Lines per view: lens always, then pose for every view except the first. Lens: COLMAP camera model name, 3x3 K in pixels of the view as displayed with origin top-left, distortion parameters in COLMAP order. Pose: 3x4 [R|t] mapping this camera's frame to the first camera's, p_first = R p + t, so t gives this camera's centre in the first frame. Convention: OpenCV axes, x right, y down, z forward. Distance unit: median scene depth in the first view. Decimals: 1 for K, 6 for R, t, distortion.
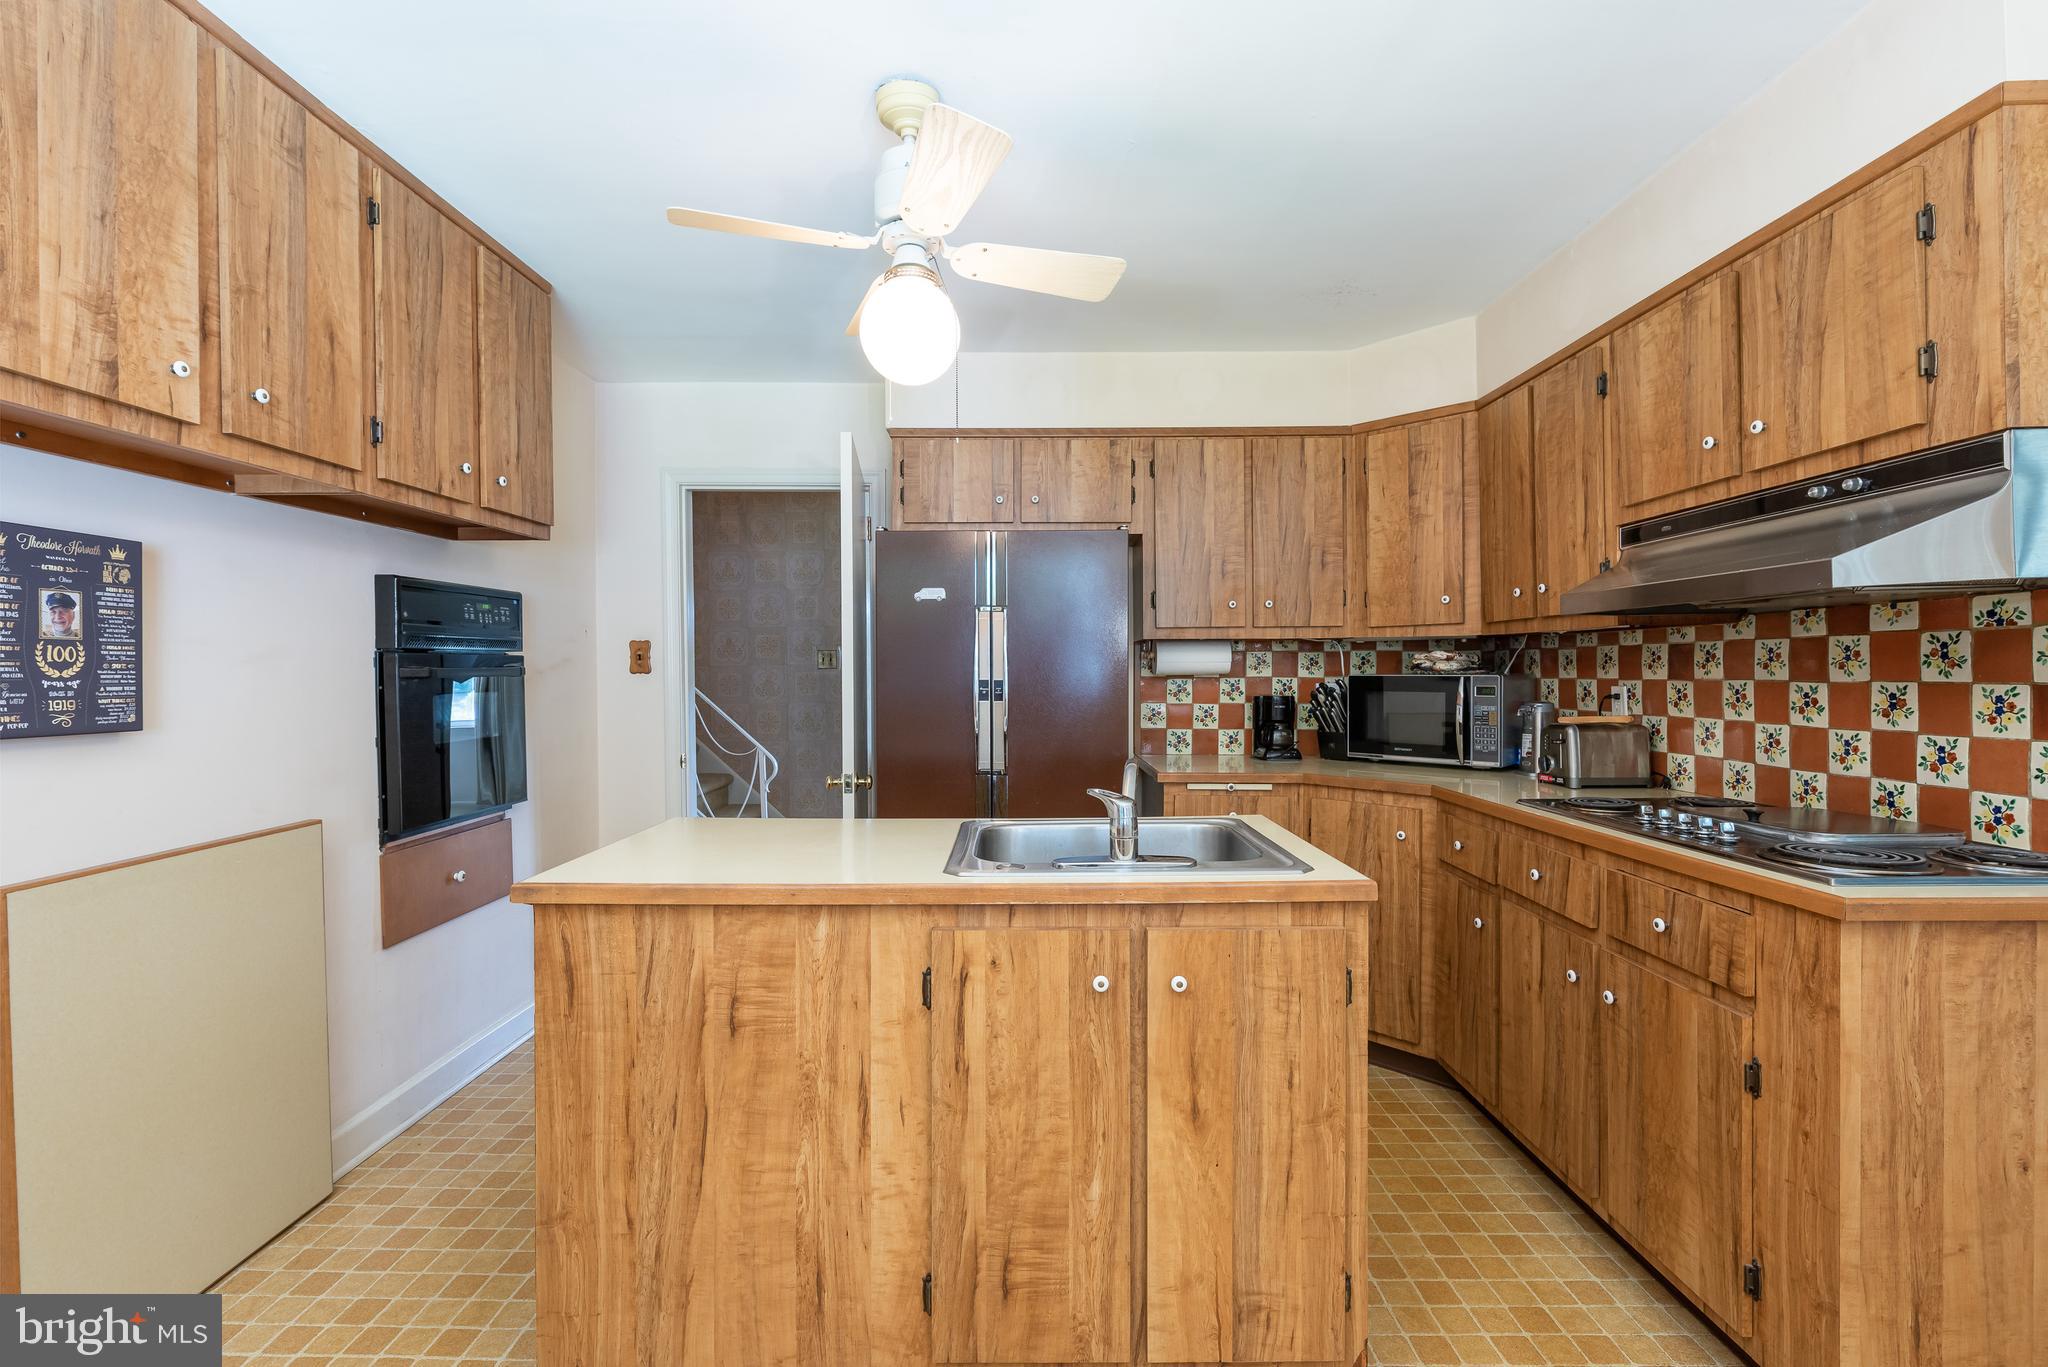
lens RADIAL K [[917.1, 0, 1024.0], [0, 917.1, 683.5], [0, 0, 1]] dist [0.000344, -0.000196]
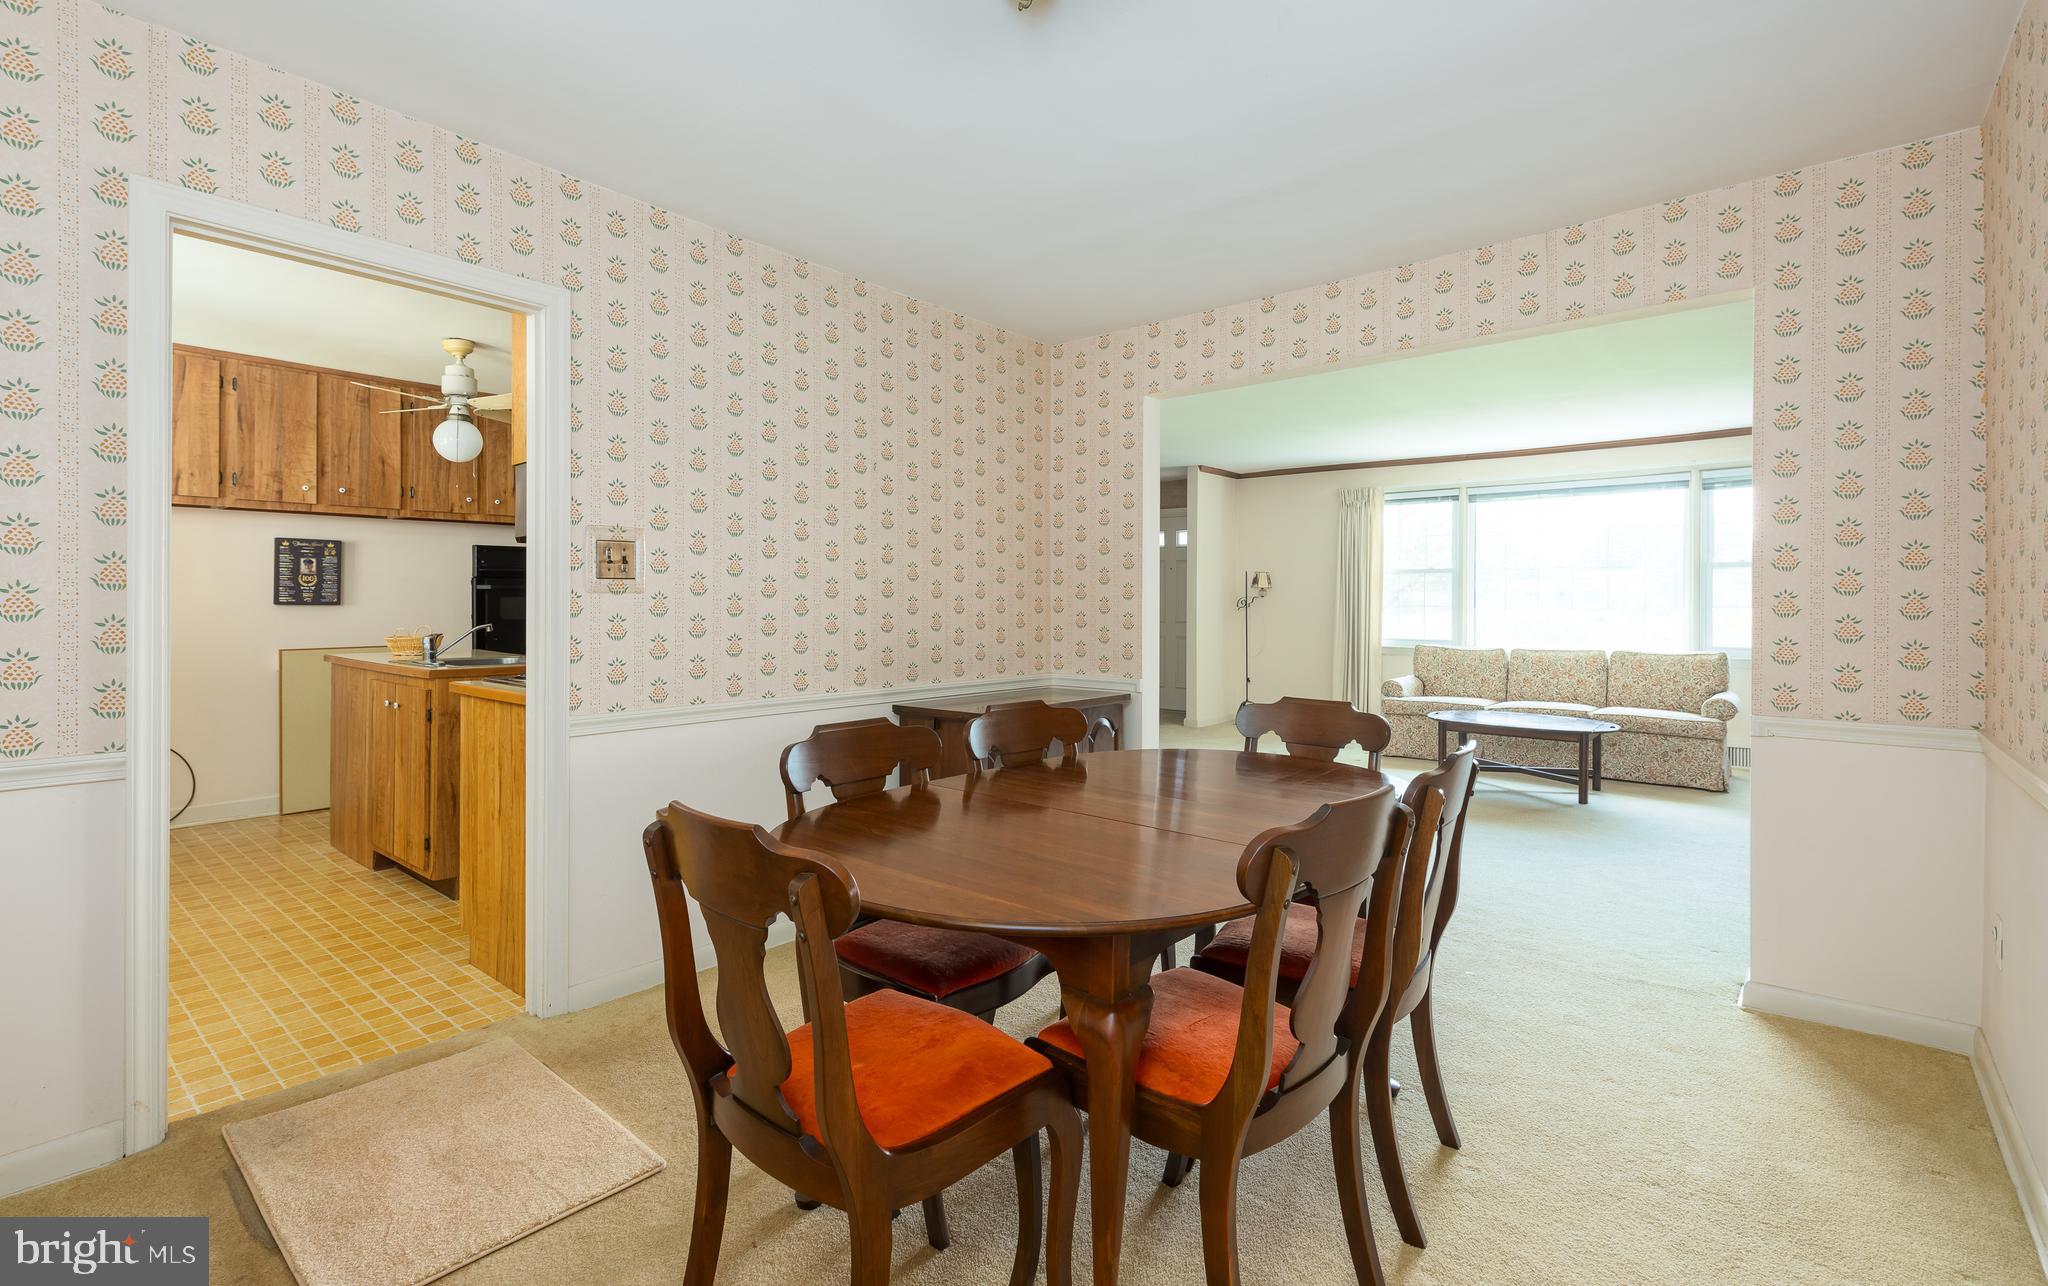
lens RADIAL K [[931.3, 0, 1028.4], [0, 931.3, 600.7], [0, 0, 1]] dist [0.001160, -0.000043]
pose [[0.773638, 0.010567, -0.633540, 3.088403], [-0.019388, 0.999788, -0.007000, 0.019835], [0.633332, 0.017698, 0.773678, 0.102864]]
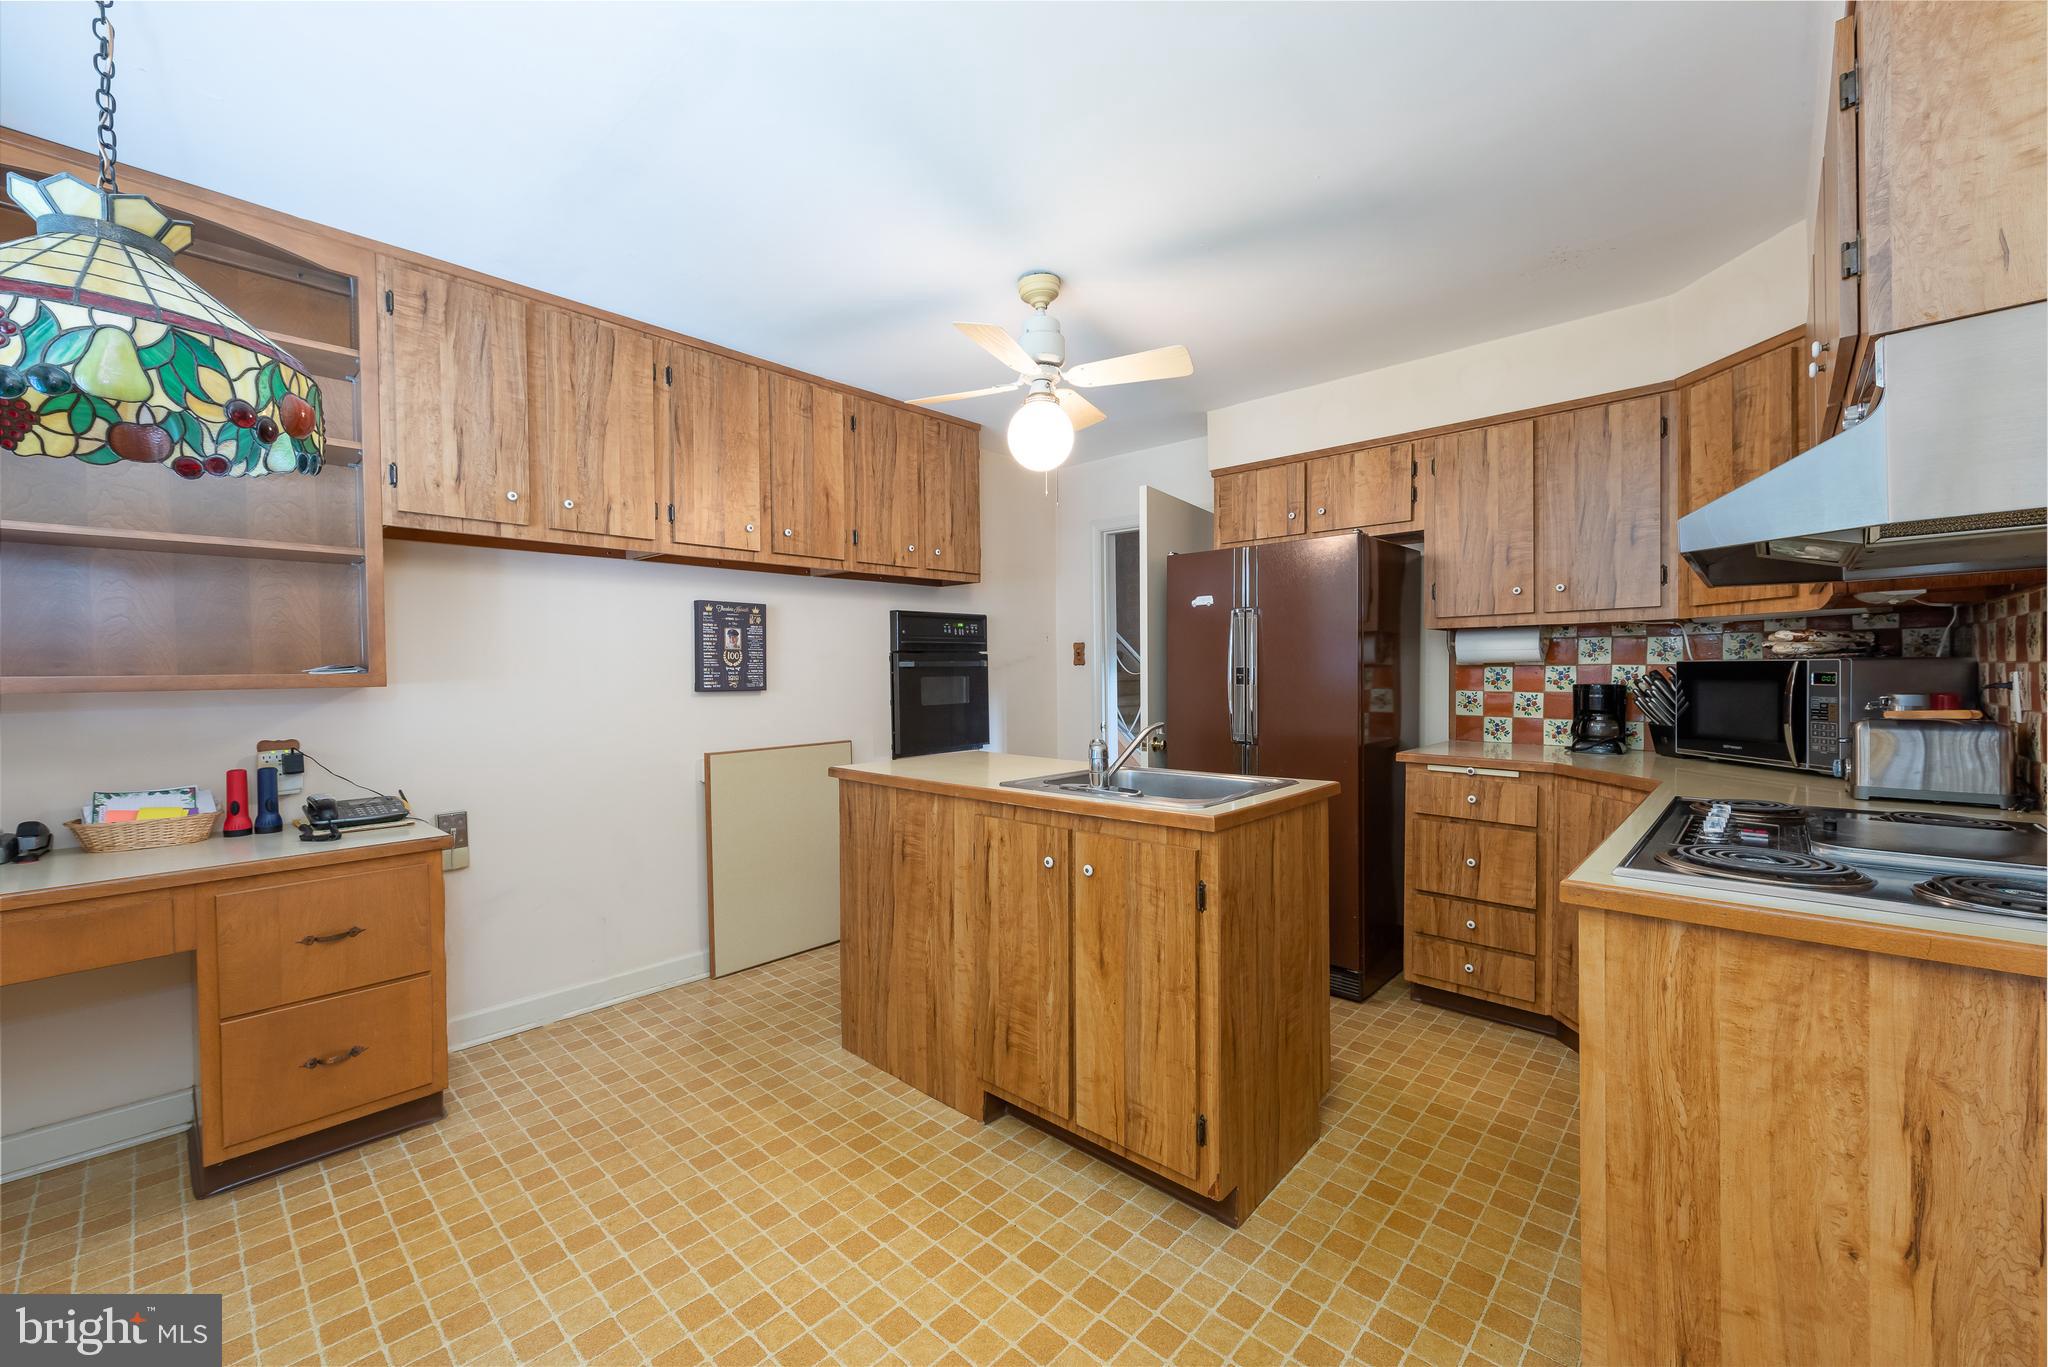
lens RADIAL K [[813.5, 0, 1020.3], [0, 813.5, 686.3], [0, 0, 1]] dist [0.011608, -0.003919]
pose [[0.736428, 0.011137, -0.676425, 0.940691], [-0.004287, 0.999921, 0.011796, 0.019067], [0.676503, -0.005787, 0.736417, -0.026277]]
